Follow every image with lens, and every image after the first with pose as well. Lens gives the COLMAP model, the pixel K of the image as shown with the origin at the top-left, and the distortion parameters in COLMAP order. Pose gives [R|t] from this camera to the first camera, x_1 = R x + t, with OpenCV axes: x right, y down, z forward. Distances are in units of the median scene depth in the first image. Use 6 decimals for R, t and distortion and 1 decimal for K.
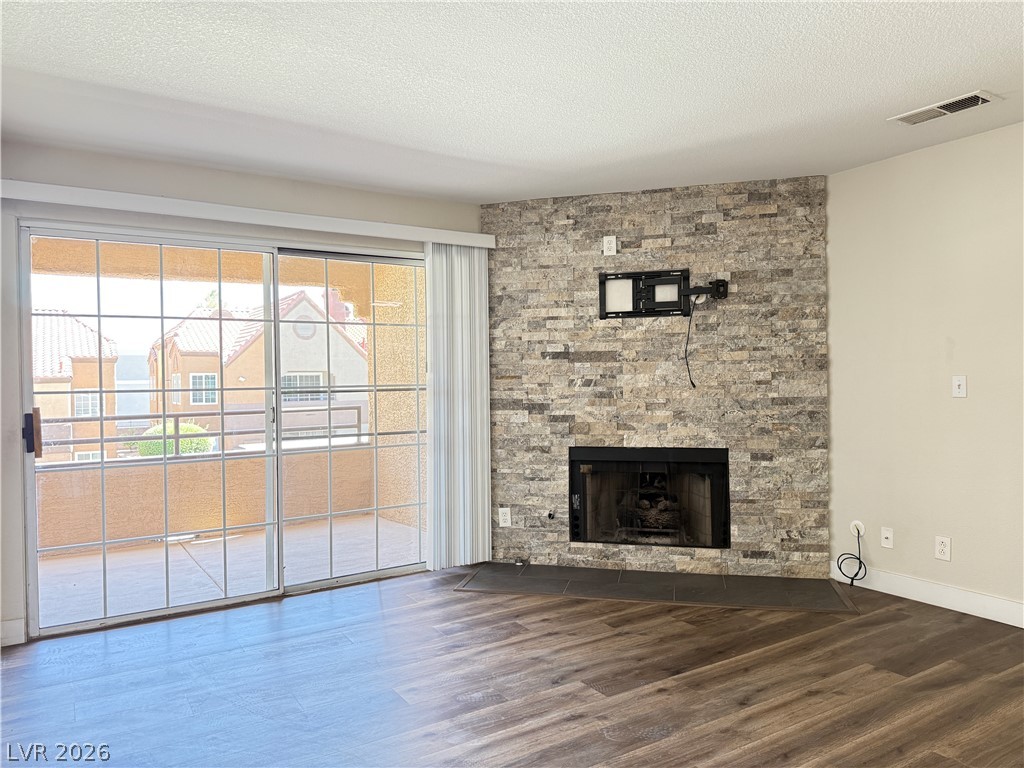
lens RADIAL K [[738.3, 0, 512.0], [0, 738.3, 384.0], [0, 0, 1]] dist [0.111057, -0.110811]
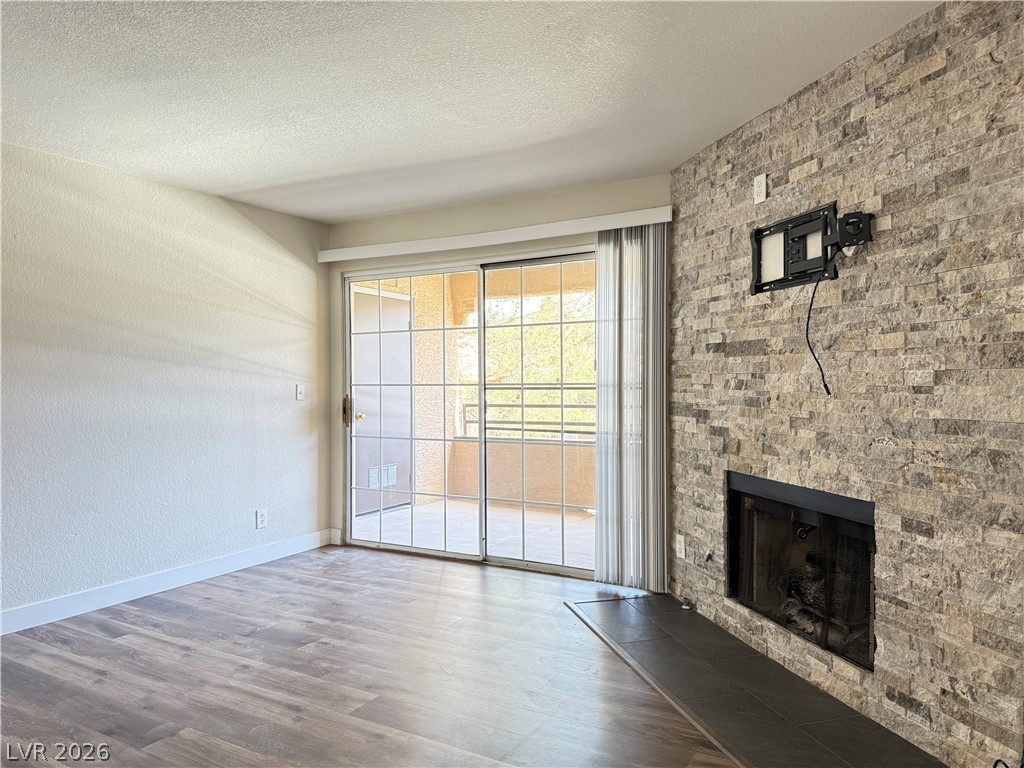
lens RADIAL K [[747.8, 0, 512.0], [0, 747.8, 384.0], [0, 0, 1]] dist [-0.002748, 0.001226]
pose [[0.438509, 0.017147, -0.898563, 0.675019], [-0.007814, 0.999853, 0.015266, -0.011807], [0.898693, 0.000327, 0.438579, 0.487920]]
